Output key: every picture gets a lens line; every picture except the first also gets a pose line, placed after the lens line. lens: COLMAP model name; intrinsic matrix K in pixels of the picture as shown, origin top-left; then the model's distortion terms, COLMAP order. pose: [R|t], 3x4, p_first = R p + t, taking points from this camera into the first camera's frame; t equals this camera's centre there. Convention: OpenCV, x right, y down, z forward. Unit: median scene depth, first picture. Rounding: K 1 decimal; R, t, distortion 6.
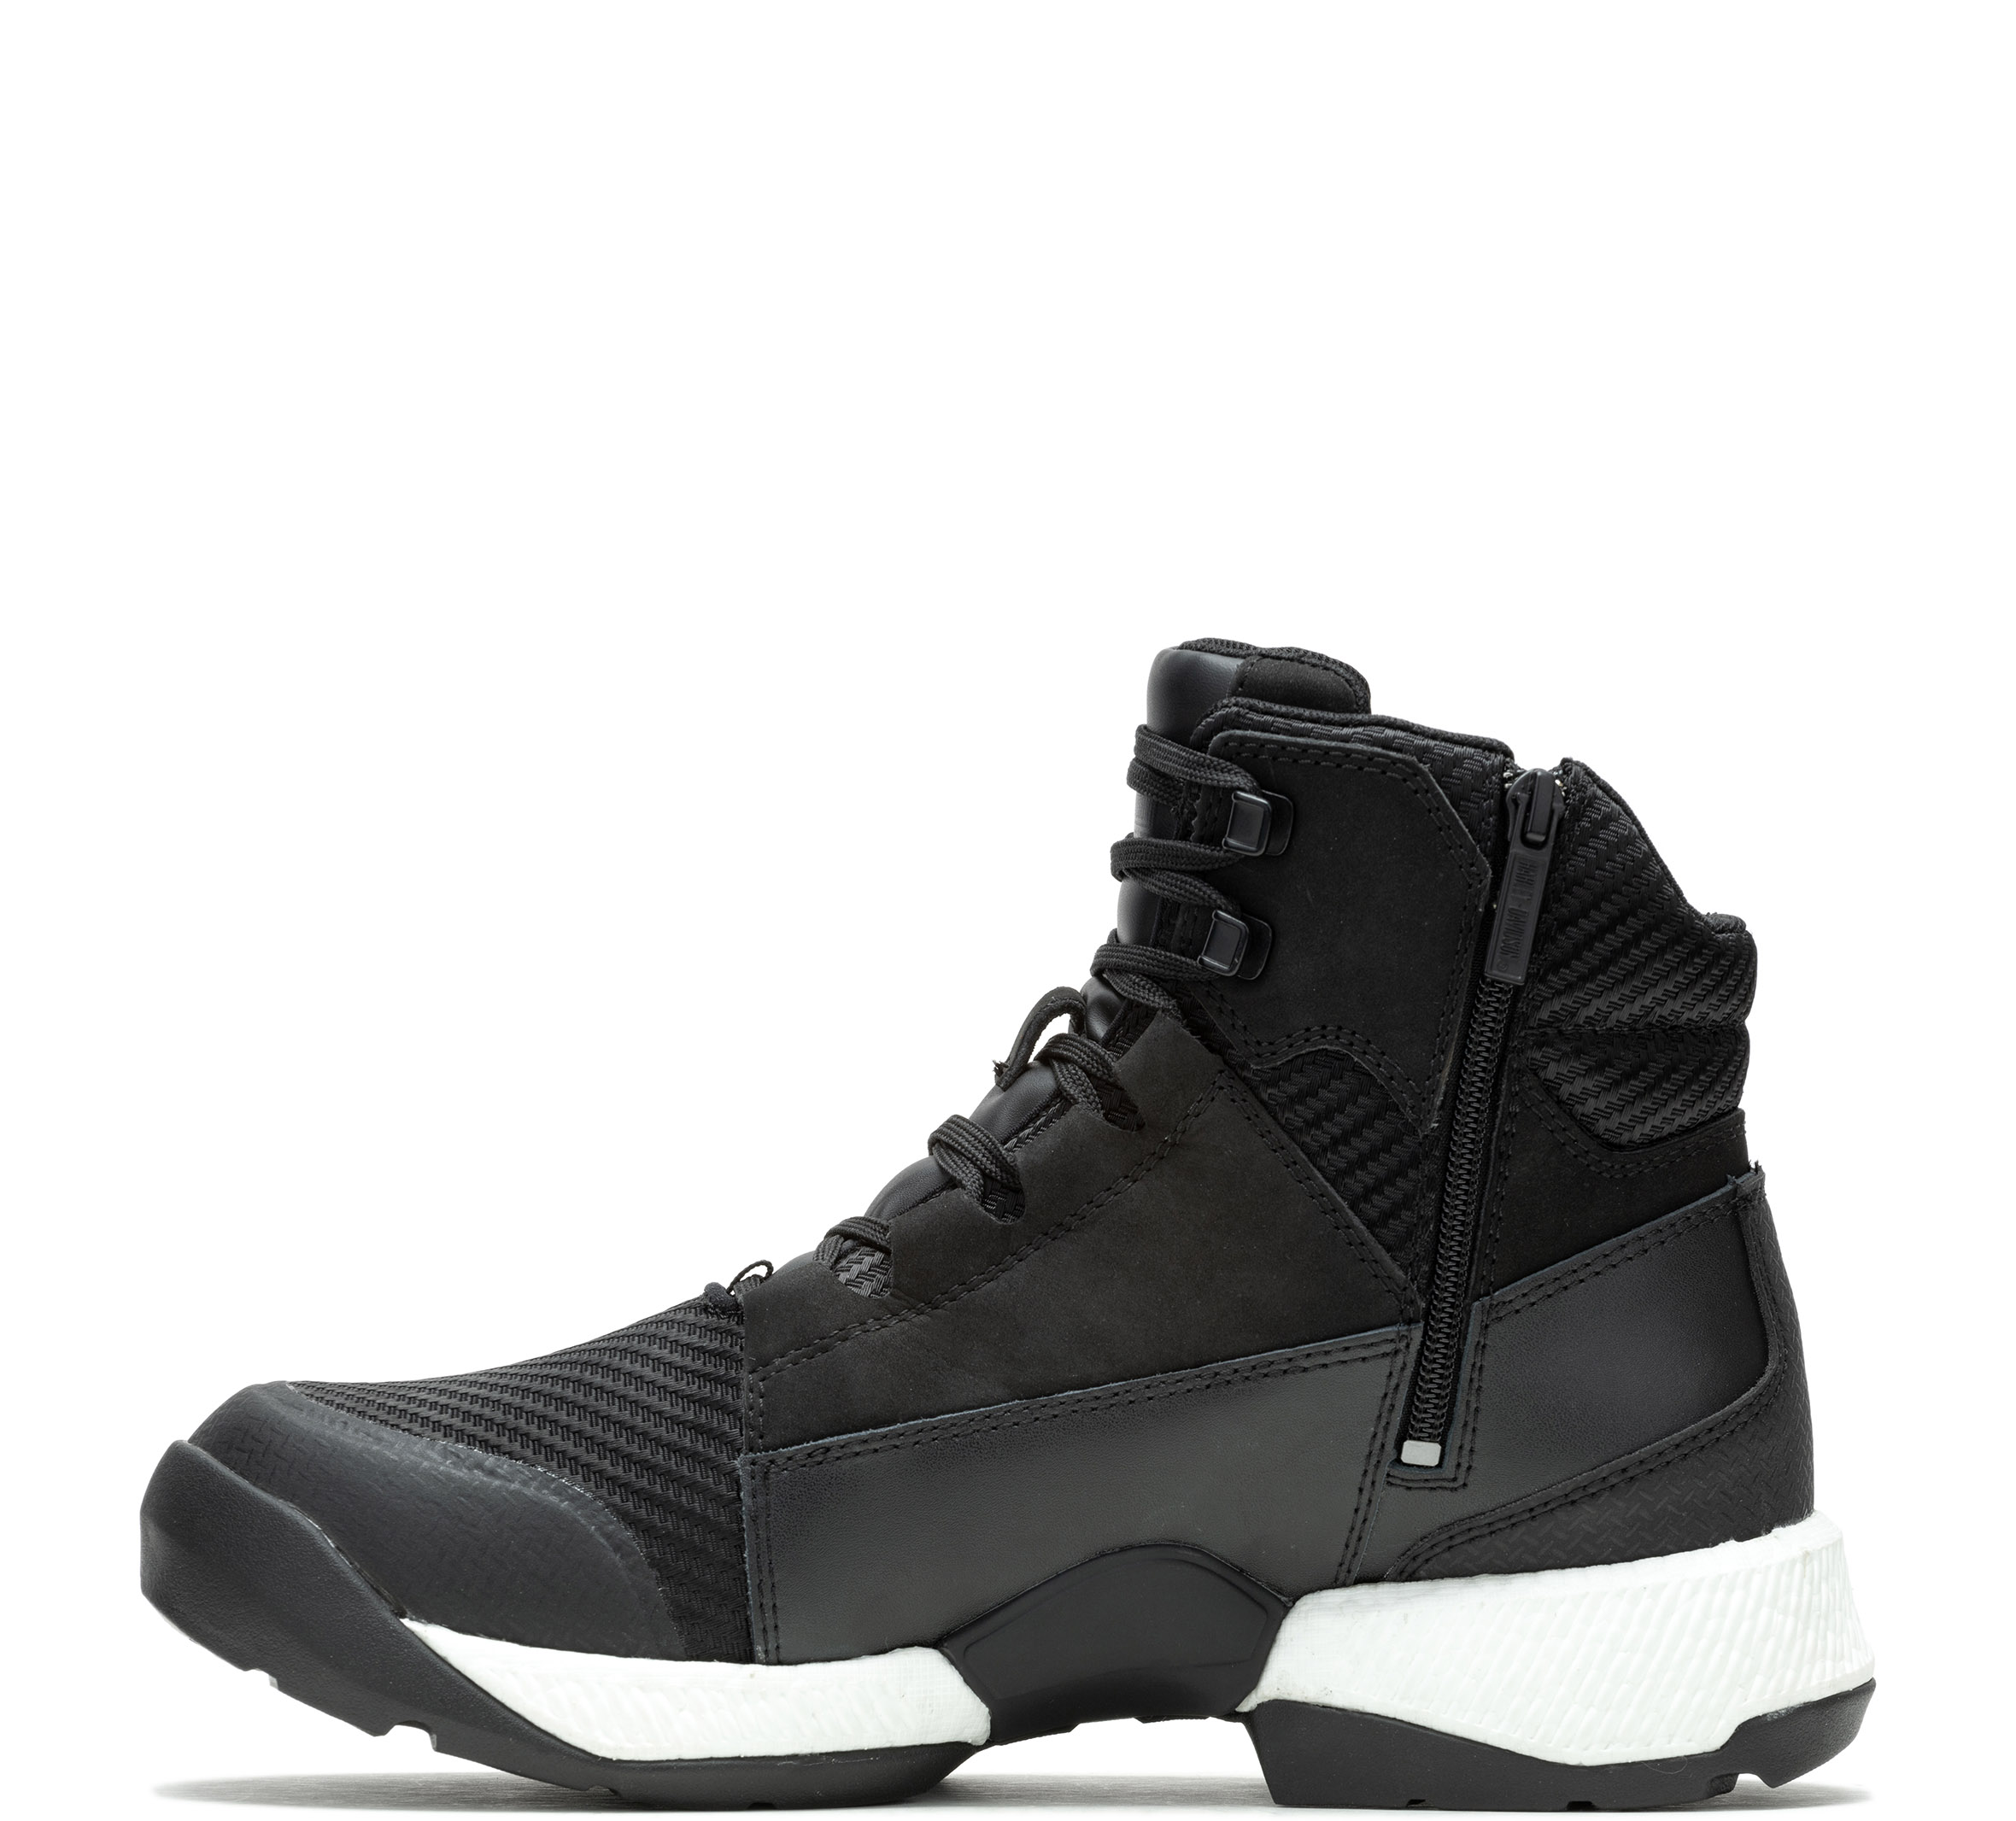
lens RADIAL K [[9648.4, 0, 1008.0], [0, 9648.4, 910.5], [0, 0, 1]] dist [0.151472, -9.083626]
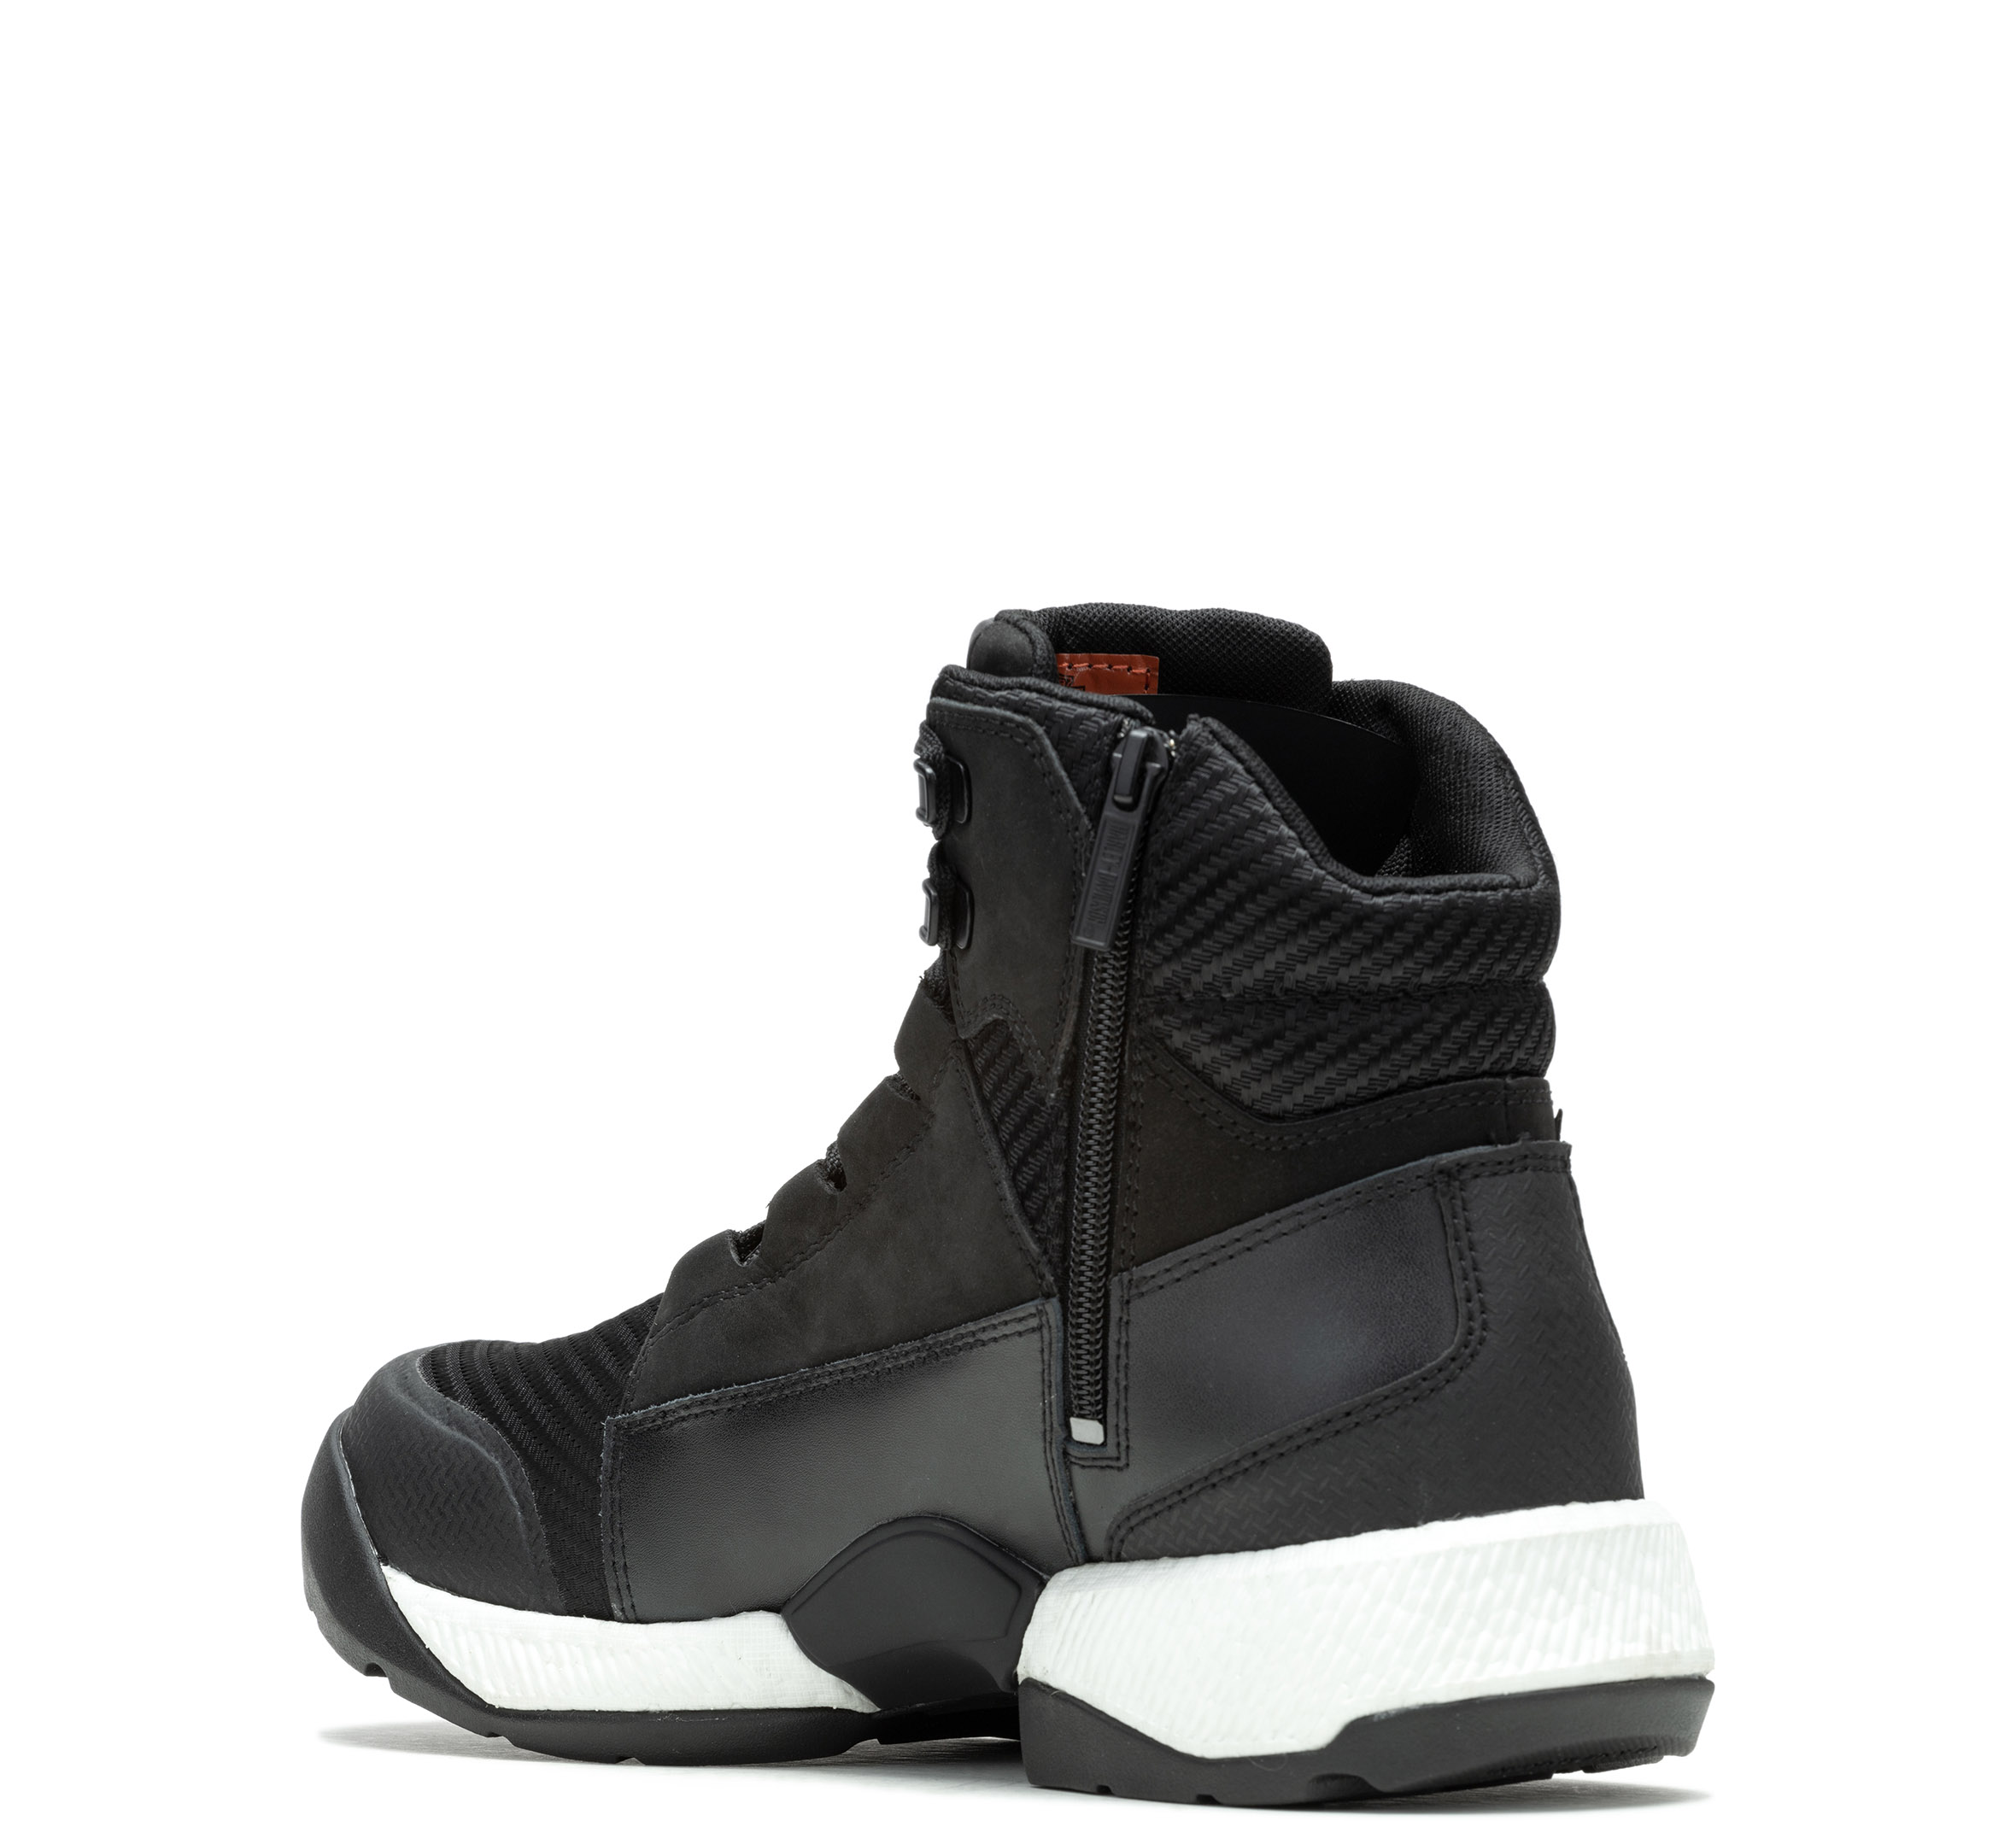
lens RADIAL K [[9648.4, 0, 1008.0], [0, 9648.4, 910.5], [0, 0, 1]] dist [0.151472, -9.083626]
pose [[0.731115, -0.013023, -0.682130, 0.704275], [0.014724, 0.999886, -0.003309, 0.006617], [0.682096, -0.007625, 0.731223, 0.279693]]
